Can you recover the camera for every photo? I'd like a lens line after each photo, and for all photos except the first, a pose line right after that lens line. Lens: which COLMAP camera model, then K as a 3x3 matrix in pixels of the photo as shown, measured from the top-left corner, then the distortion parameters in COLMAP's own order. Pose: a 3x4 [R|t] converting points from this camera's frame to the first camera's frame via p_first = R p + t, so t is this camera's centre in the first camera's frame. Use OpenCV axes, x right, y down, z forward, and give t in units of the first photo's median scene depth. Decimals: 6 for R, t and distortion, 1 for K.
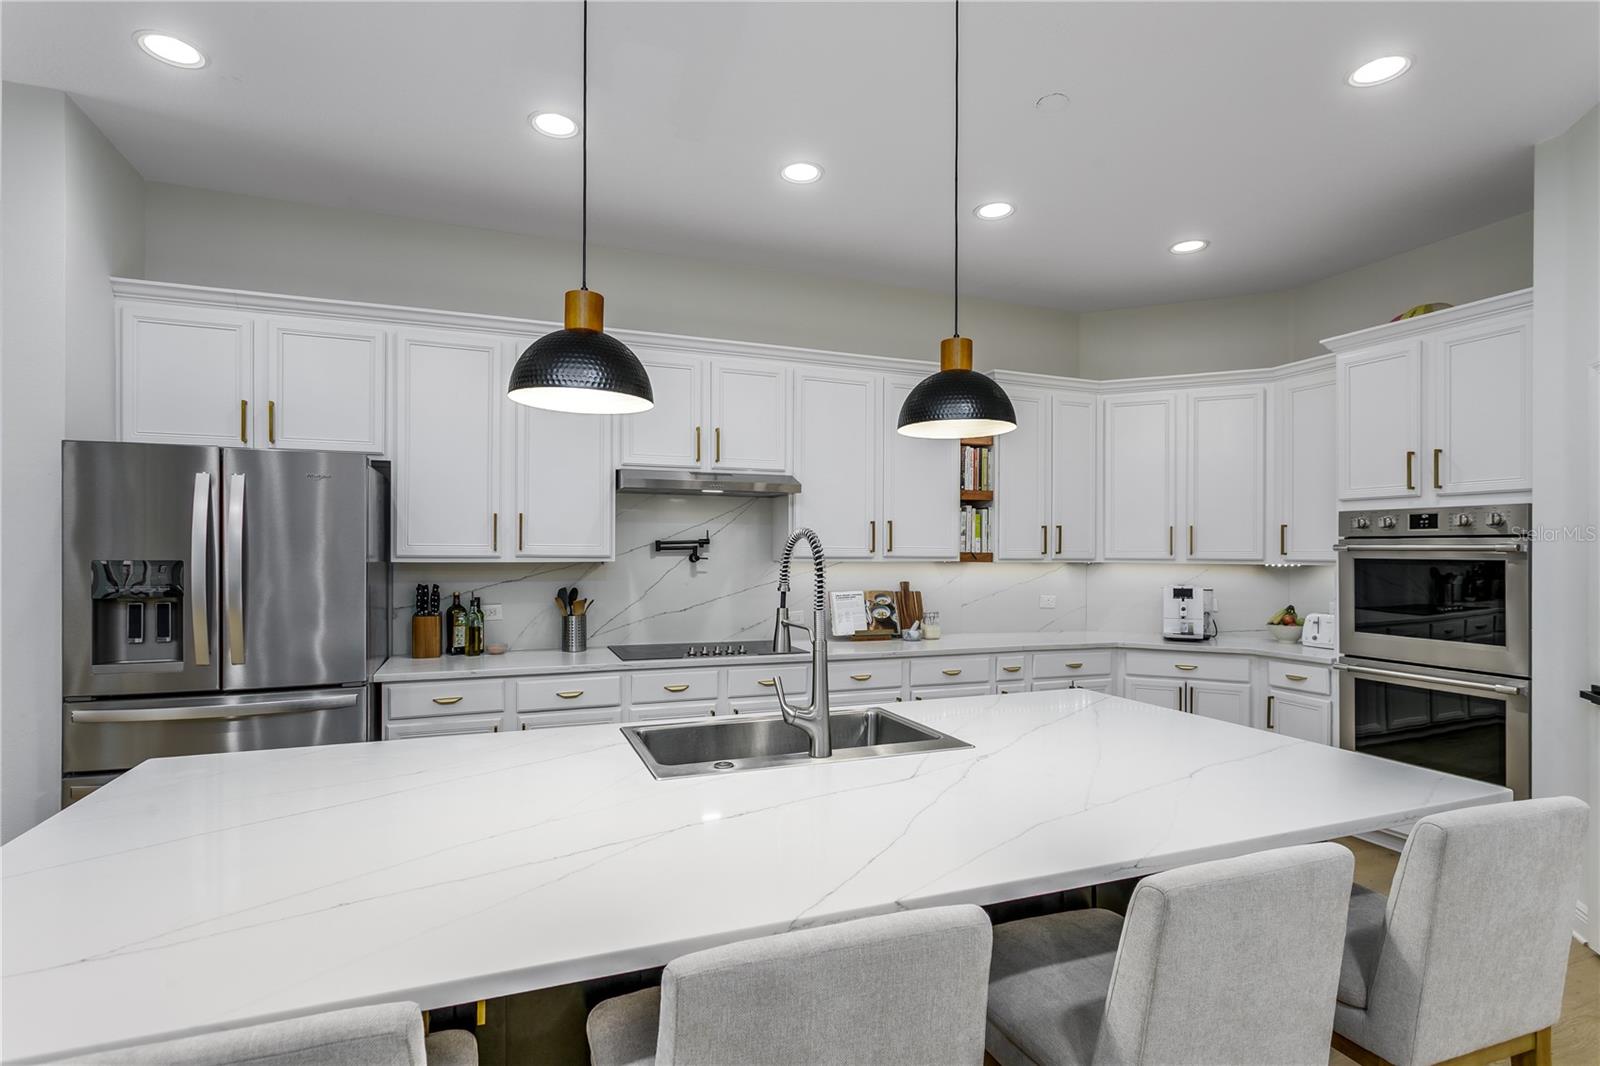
lens RADIAL K [[768.2, 0, 798.6], [0, 768.2, 542.9], [0, 0, 1]] dist [-0.000905, 0.002935]
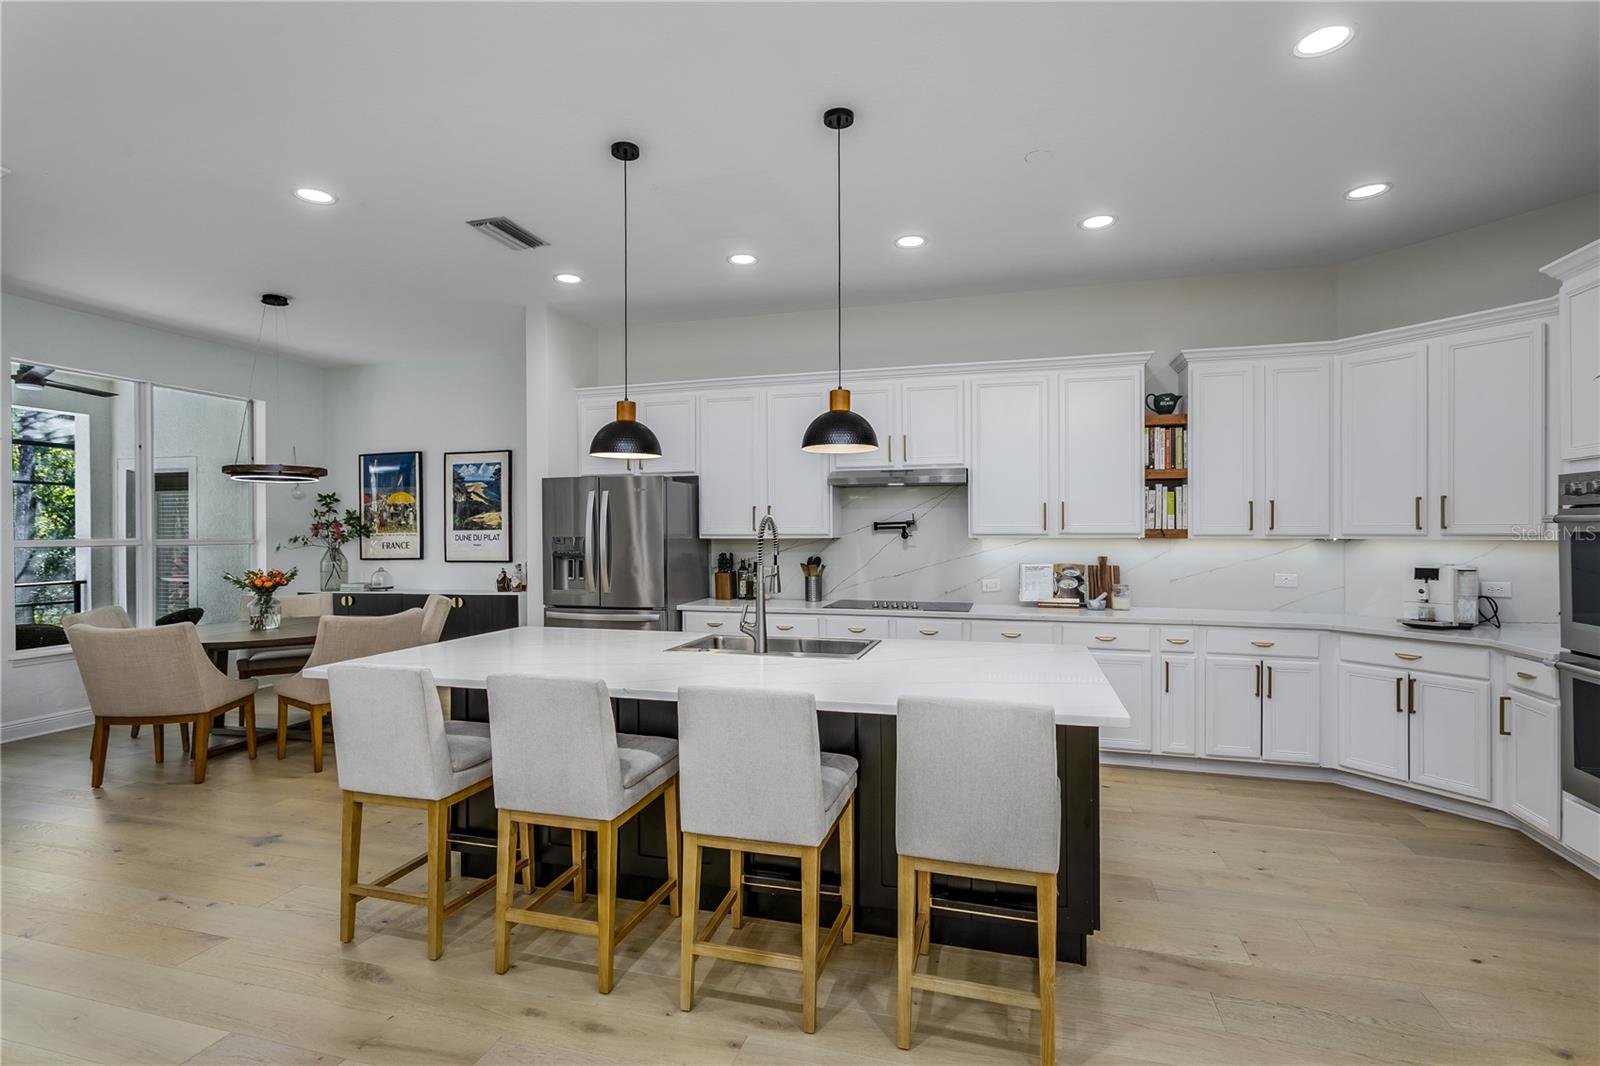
lens RADIAL K [[768.2, 0, 799.7], [0, 768.2, 534.5], [0, 0, 1]] dist [-0.000905, 0.002935]
pose [[0.798242, -0.004990, -0.602316, 0.528395], [0.013478, 0.999863, 0.009580, 0.003671], [0.602186, -0.015765, 0.798200, -0.140667]]
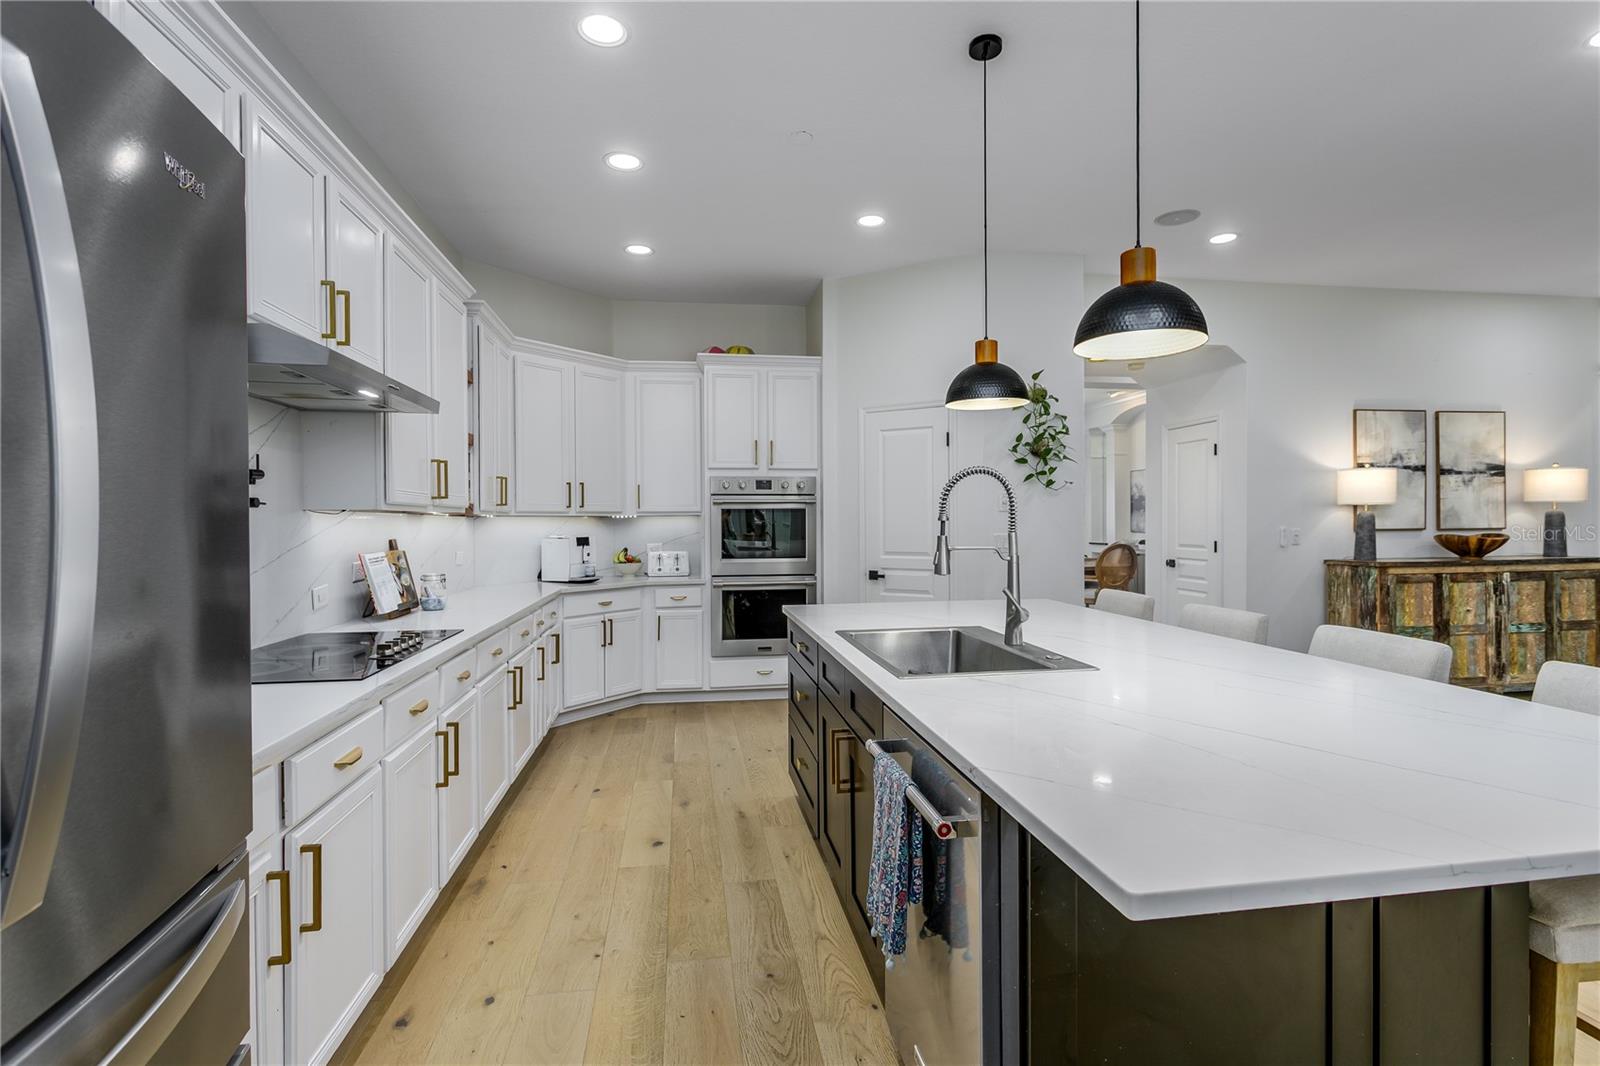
lens RADIAL K [[768.2, 0, 786.1], [0, 768.2, 526.2], [0, 0, 1]] dist [-0.000905, 0.002935]
pose [[0.231303, -0.013896, 0.972783, -0.624809], [-0.002546, 0.999886, 0.014888, 0.029056], [-0.972879, -0.005920, 0.231241, 0.507166]]
